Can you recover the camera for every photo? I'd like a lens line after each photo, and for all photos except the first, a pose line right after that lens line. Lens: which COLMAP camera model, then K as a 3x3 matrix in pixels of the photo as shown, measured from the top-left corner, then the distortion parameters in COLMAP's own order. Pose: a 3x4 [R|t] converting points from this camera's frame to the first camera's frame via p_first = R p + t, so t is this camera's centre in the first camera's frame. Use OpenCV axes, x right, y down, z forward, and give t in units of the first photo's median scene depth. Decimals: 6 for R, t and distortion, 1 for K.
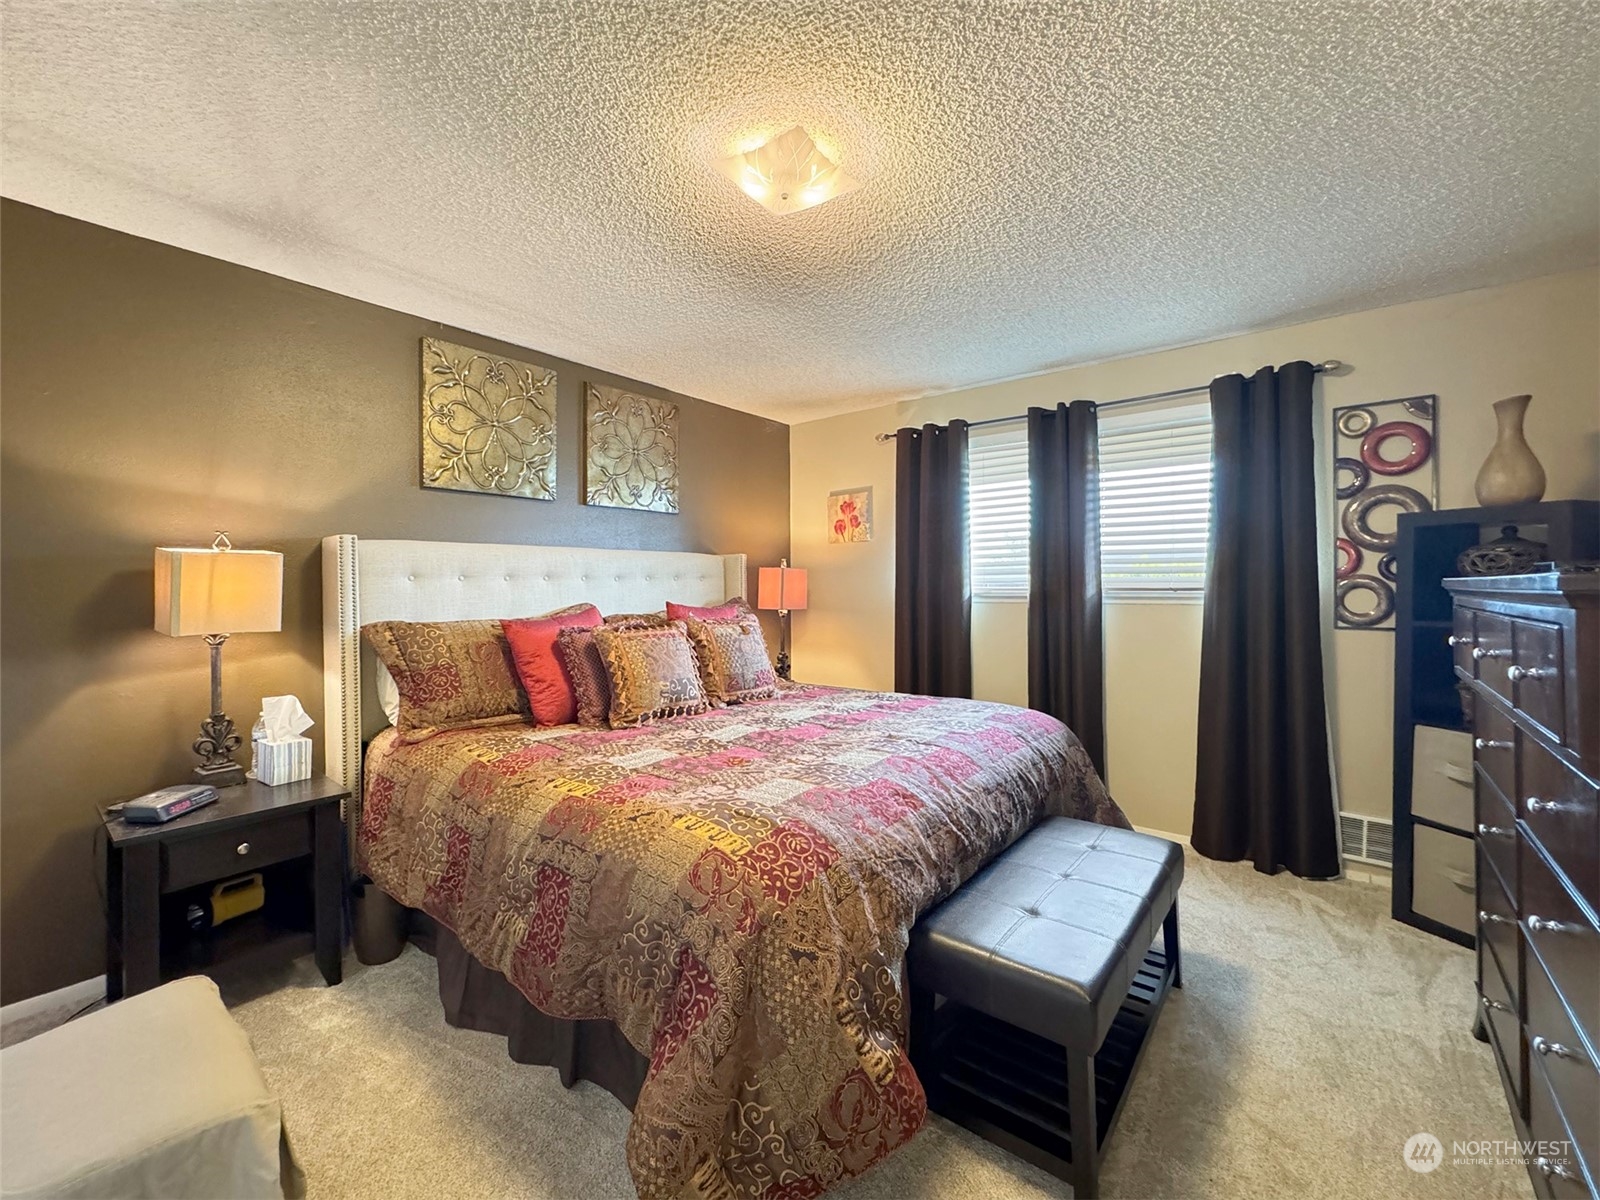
lens RADIAL K [[662.1, 0, 781.1], [0, 662.1, 598.4], [0, 0, 1]] dist [-0.001605, 0.000003]
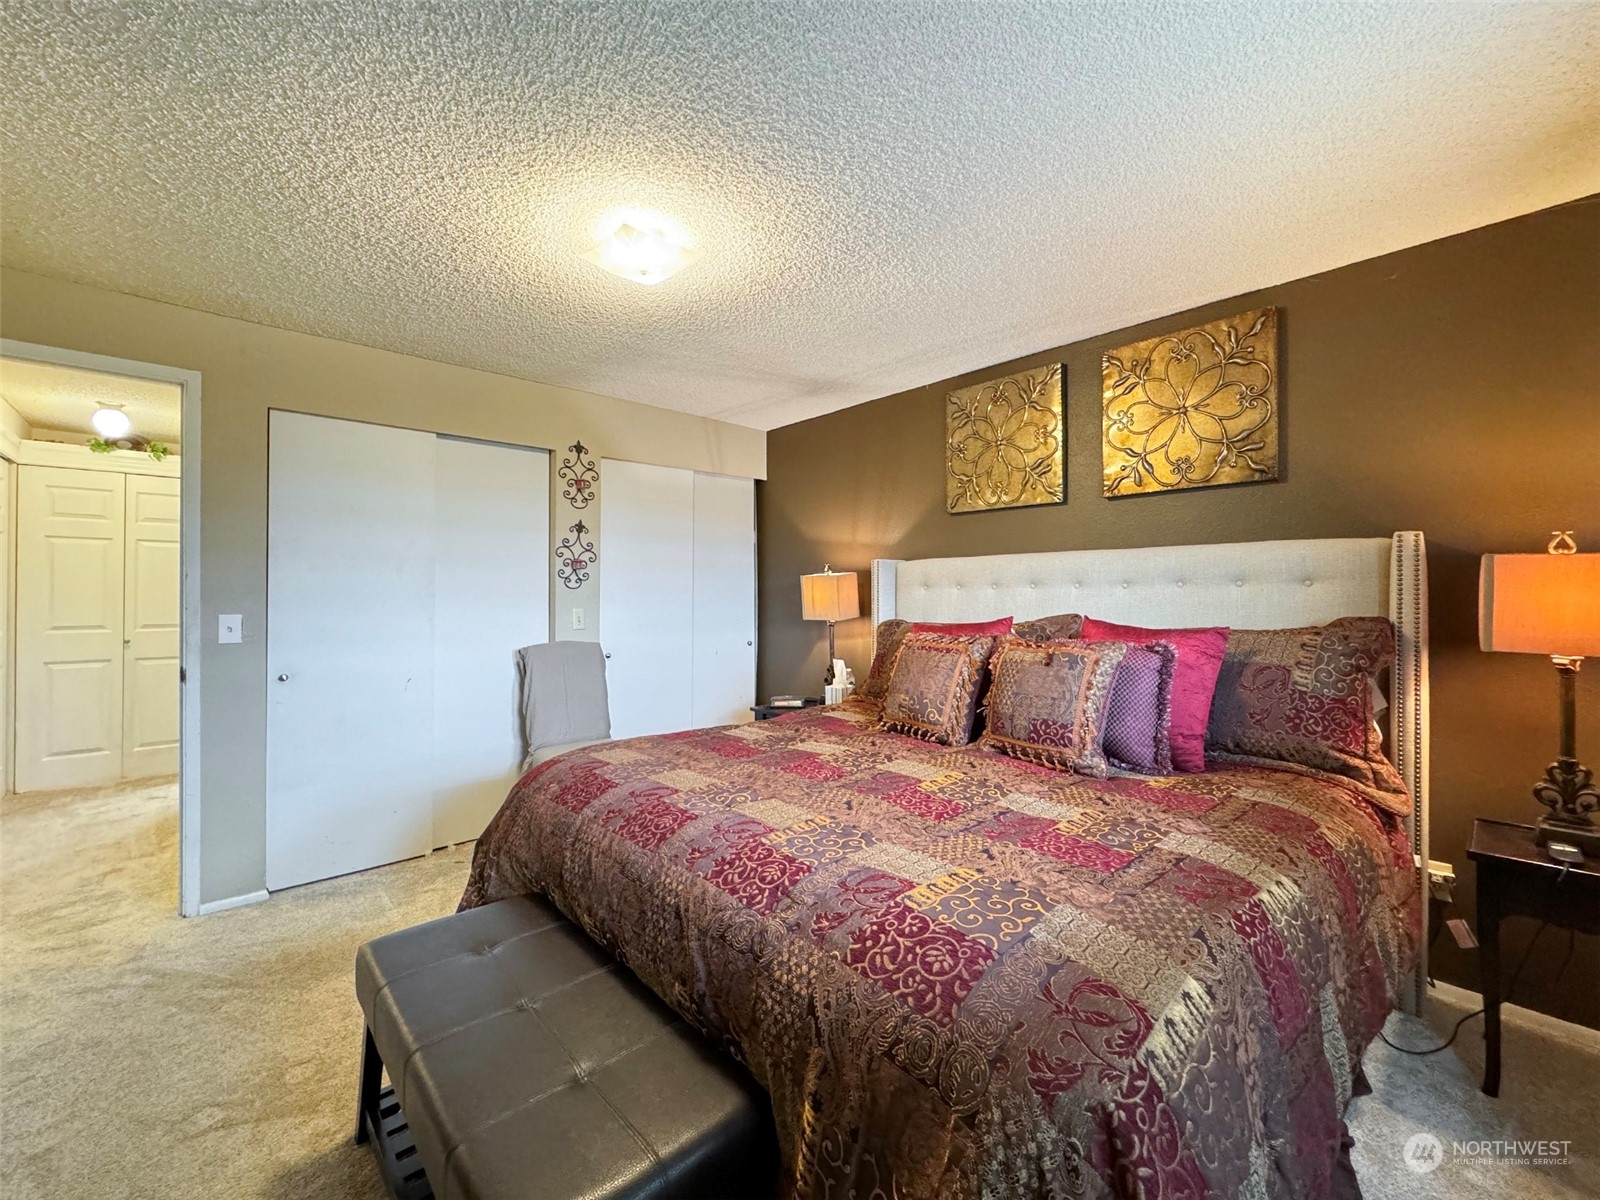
lens RADIAL K [[644.5, 0, 804.2], [0, 644.5, 599.7], [0, 0, 1]] dist [0.000425, 0.000055]
pose [[-0.115705, 0.009730, -0.993236, 0.718775], [-0.017953, 0.999768, 0.011886, -0.017452], [0.993121, 0.019207, -0.115504, 0.900996]]
